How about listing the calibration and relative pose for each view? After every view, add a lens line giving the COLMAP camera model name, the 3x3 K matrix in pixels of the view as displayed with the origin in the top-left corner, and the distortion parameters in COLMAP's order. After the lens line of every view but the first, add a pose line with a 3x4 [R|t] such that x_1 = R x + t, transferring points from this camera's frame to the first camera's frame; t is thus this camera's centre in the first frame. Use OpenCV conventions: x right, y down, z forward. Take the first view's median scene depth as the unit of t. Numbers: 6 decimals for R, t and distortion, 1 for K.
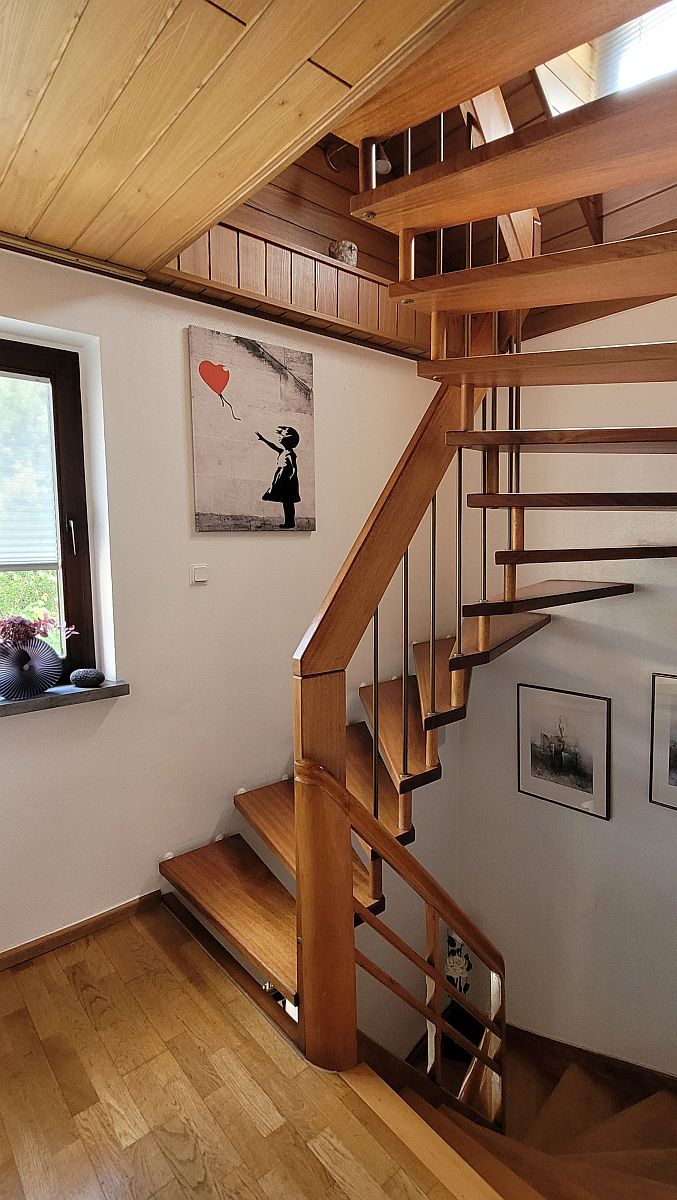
lens RADIAL K [[585.2, 0, 336.9], [0, 585.2, 602.4], [0, 0, 1]] dist [-0.005887, -0.000034]
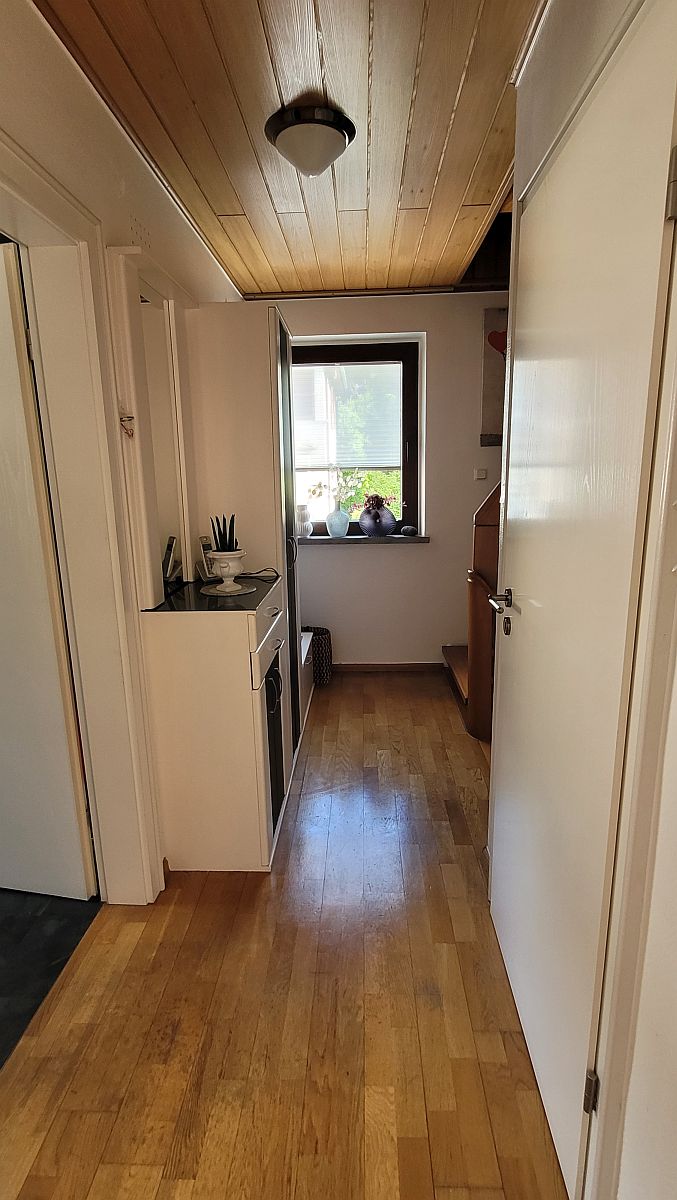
lens RADIAL K [[585.2, 0, 336.1], [0, 585.2, 597.0], [0, 0, 1]] dist [-0.005887, -0.000034]
pose [[0.733133, 0.141682, -0.665163, 0.650071], [-0.052026, 0.986877, 0.152866, 0.066397], [0.678092, -0.077465, 0.730883, -0.497957]]
